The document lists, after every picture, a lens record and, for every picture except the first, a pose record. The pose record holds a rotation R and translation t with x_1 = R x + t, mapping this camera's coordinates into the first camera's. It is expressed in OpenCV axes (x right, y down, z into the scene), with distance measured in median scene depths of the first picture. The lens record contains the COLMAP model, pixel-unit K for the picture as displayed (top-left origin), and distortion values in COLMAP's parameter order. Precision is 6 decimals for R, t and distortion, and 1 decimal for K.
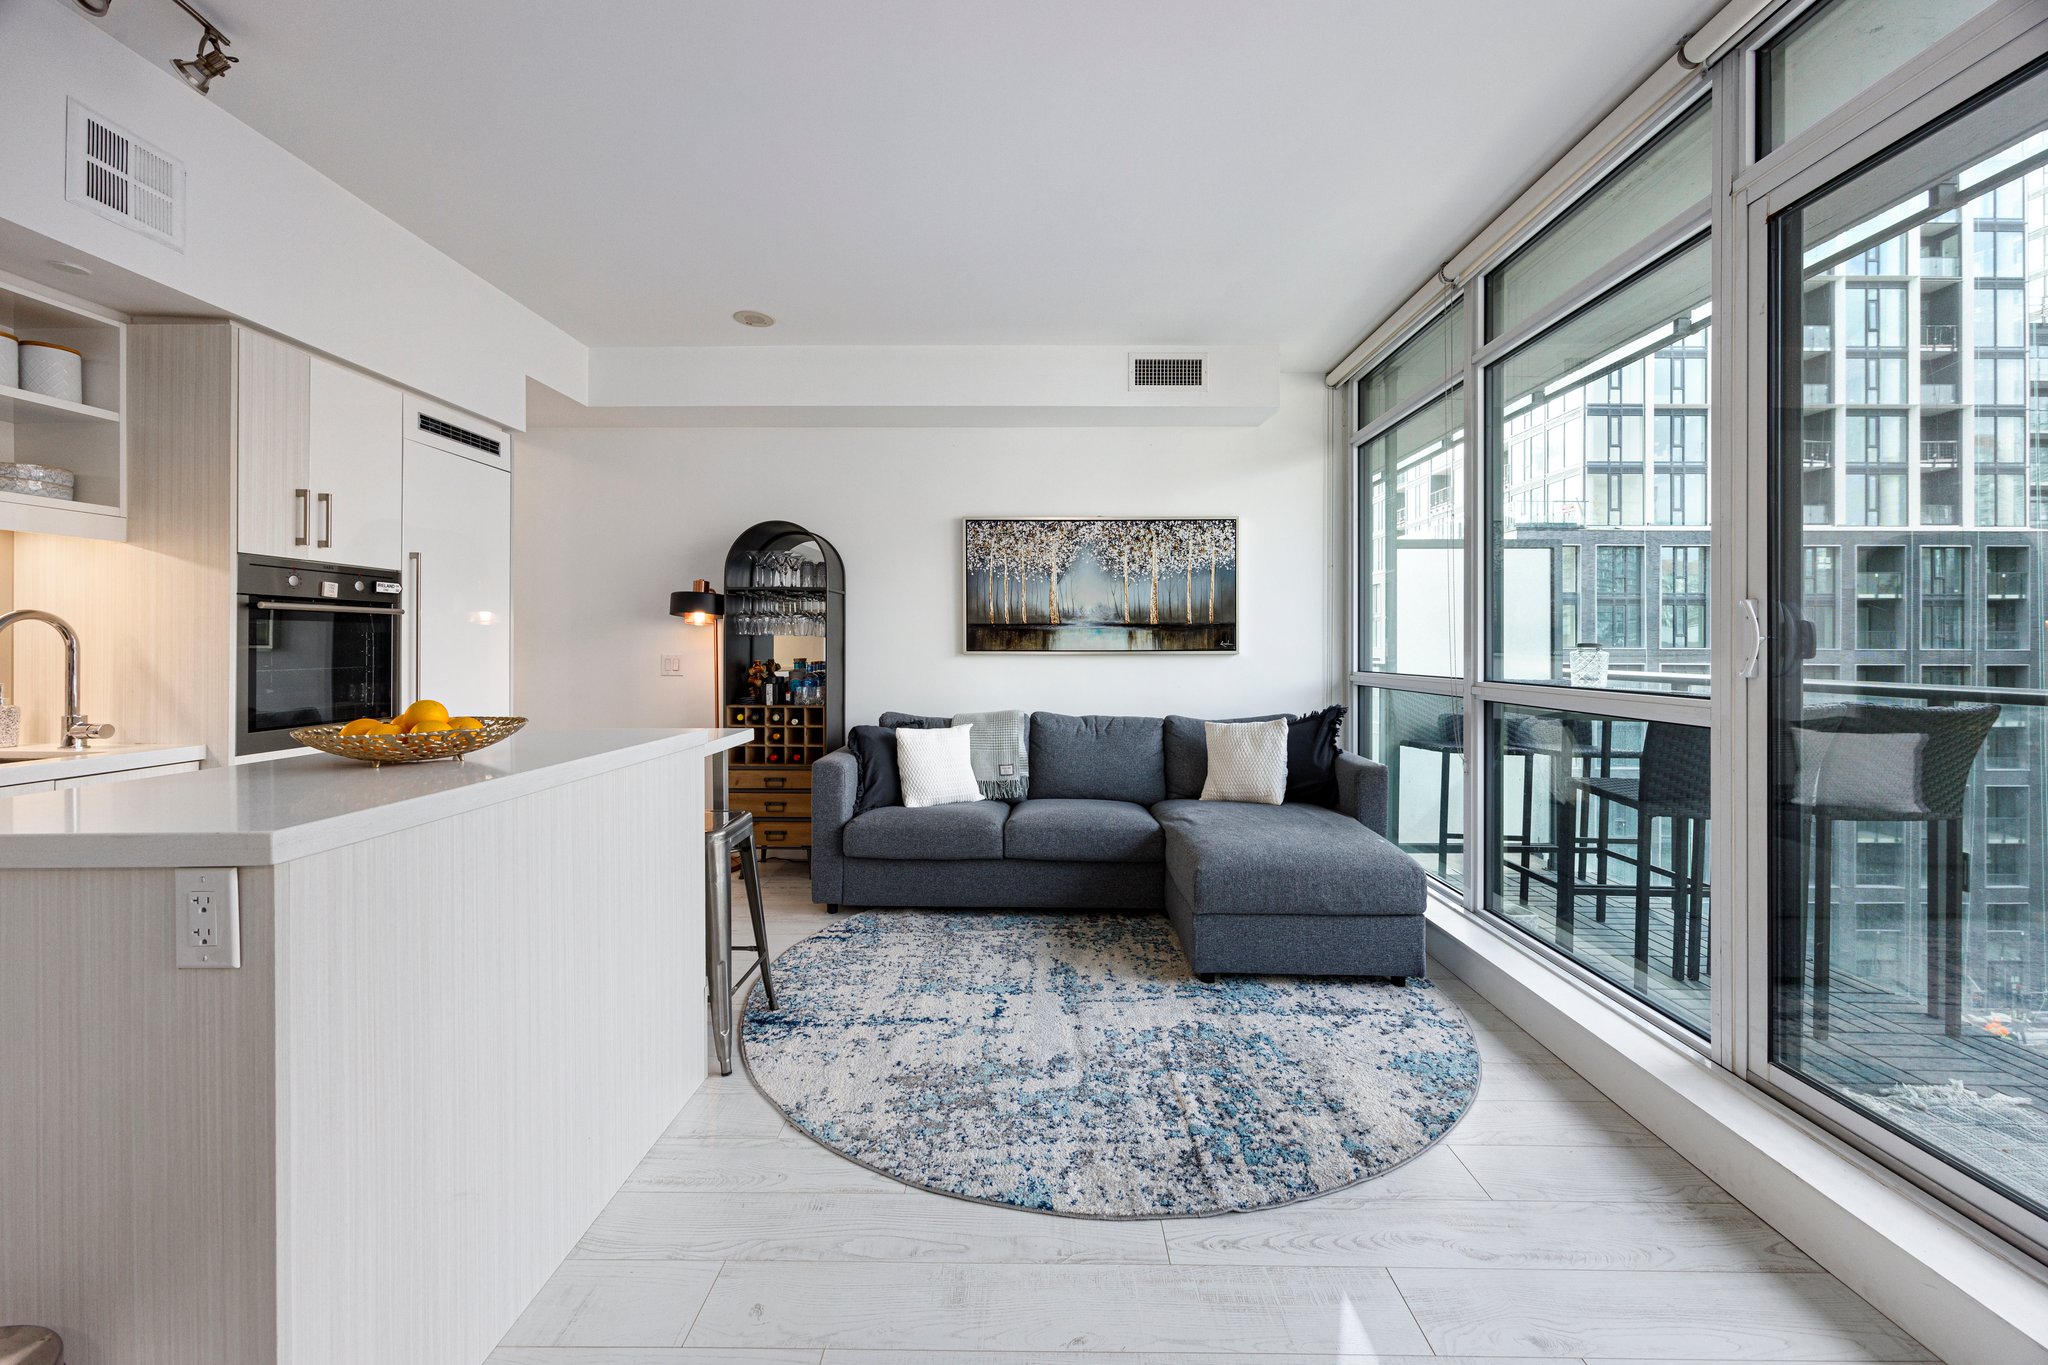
lens RADIAL K [[812.7, 0, 1032.4], [0, 812.7, 645.2], [0, 0, 1]] dist [-0.000440, -0.000190]
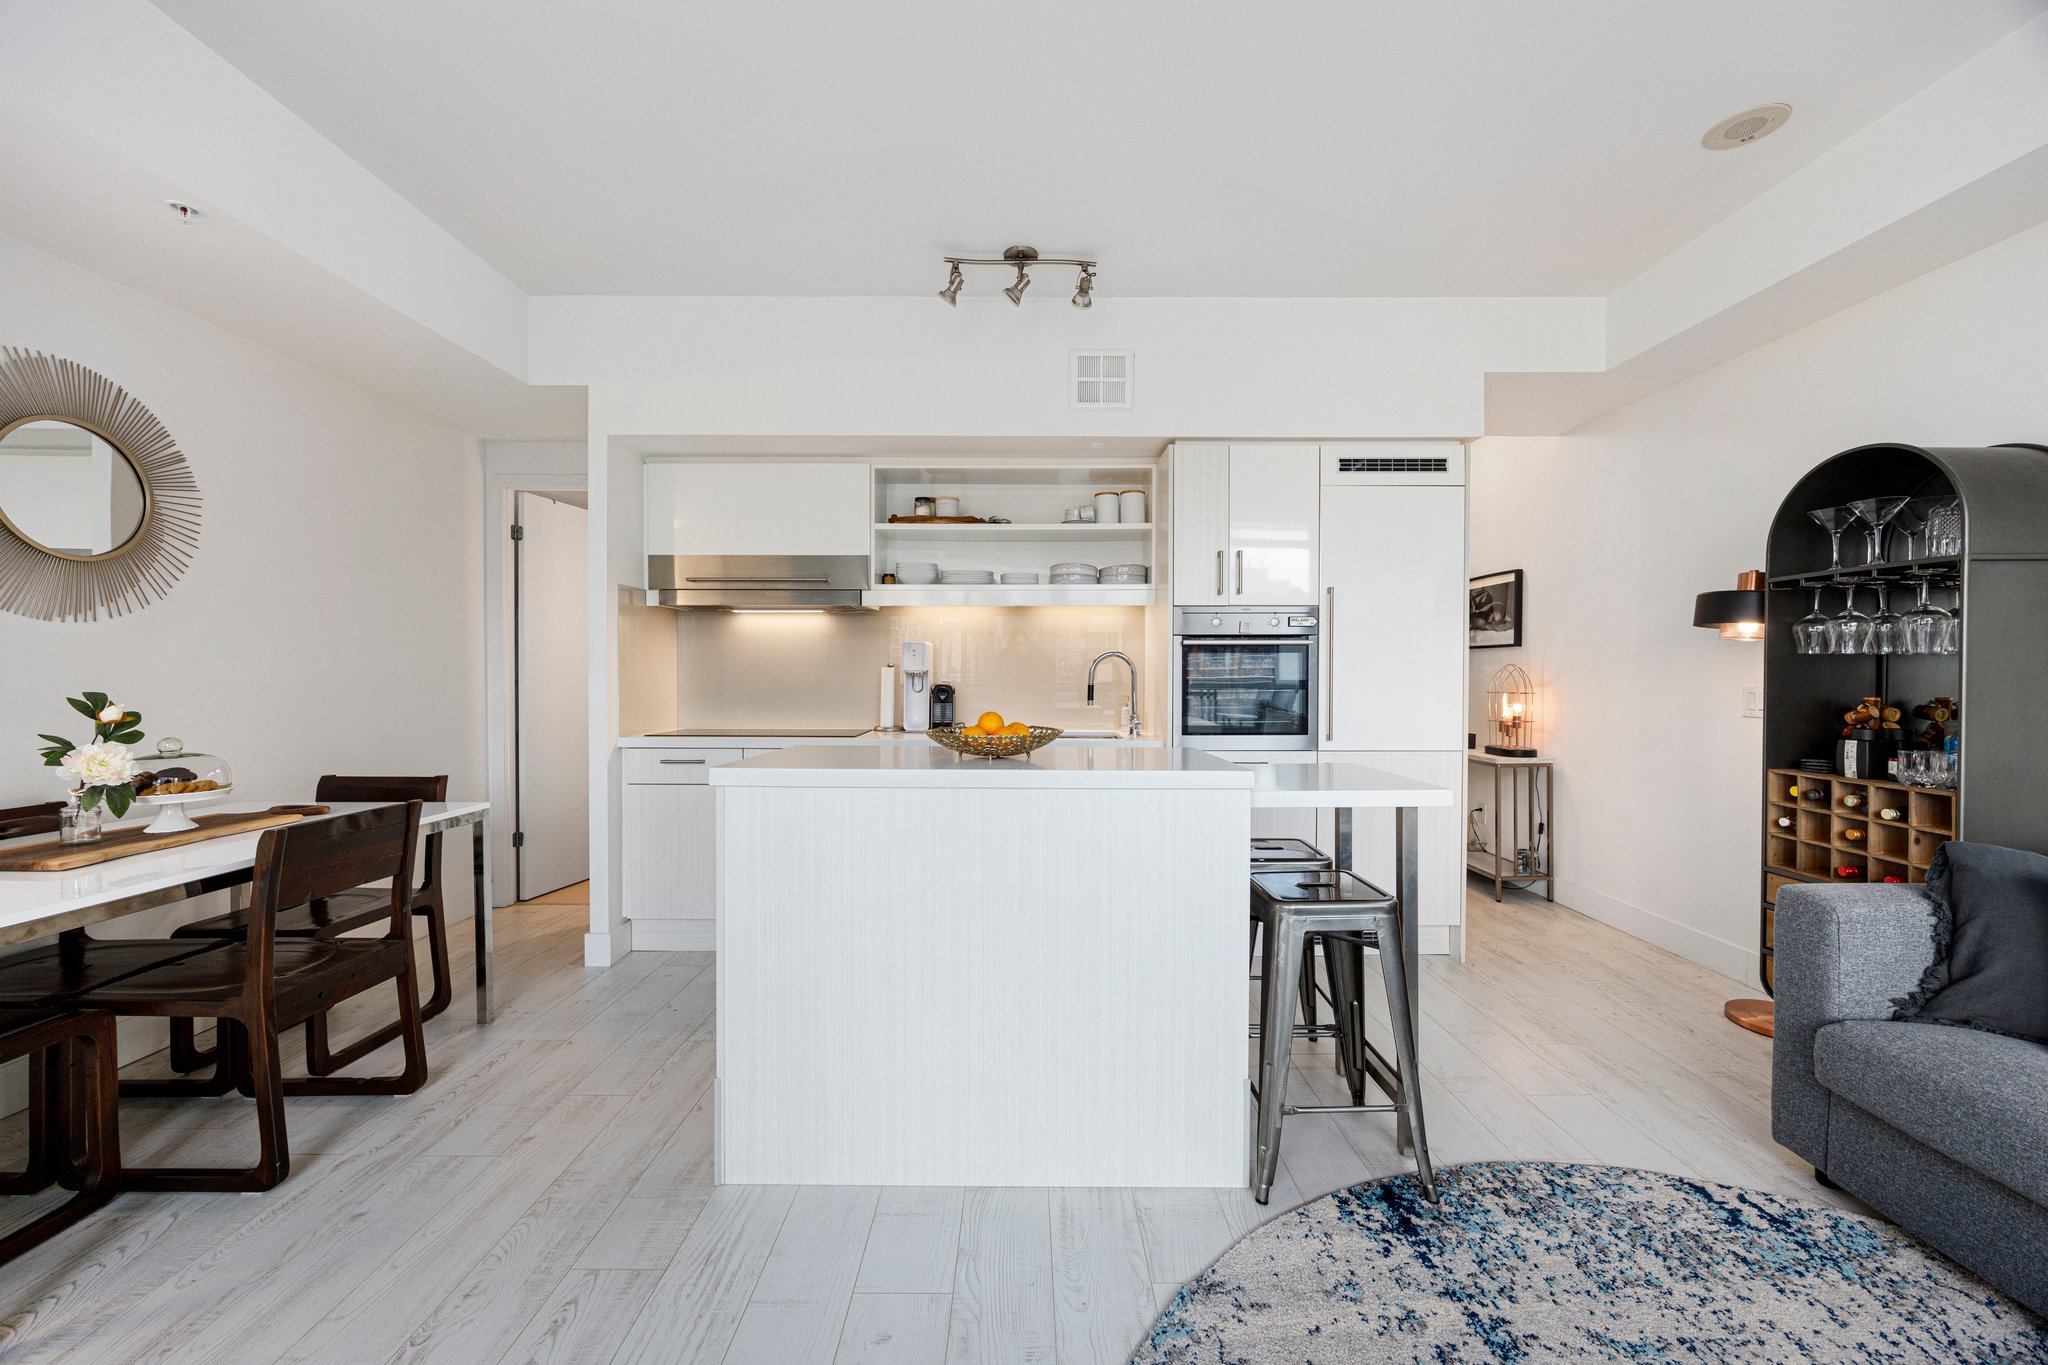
lens RADIAL K [[789.6, 0, 1017.9], [0, 789.6, 681.9], [0, 0, 1]] dist [0.004126, -0.000211]
pose [[0.009914, 0.012542, -0.999872, 0.322688], [-0.000038, 0.999921, 0.012543, 0.000345], [0.999951, -0.000087, 0.009914, 0.602731]]
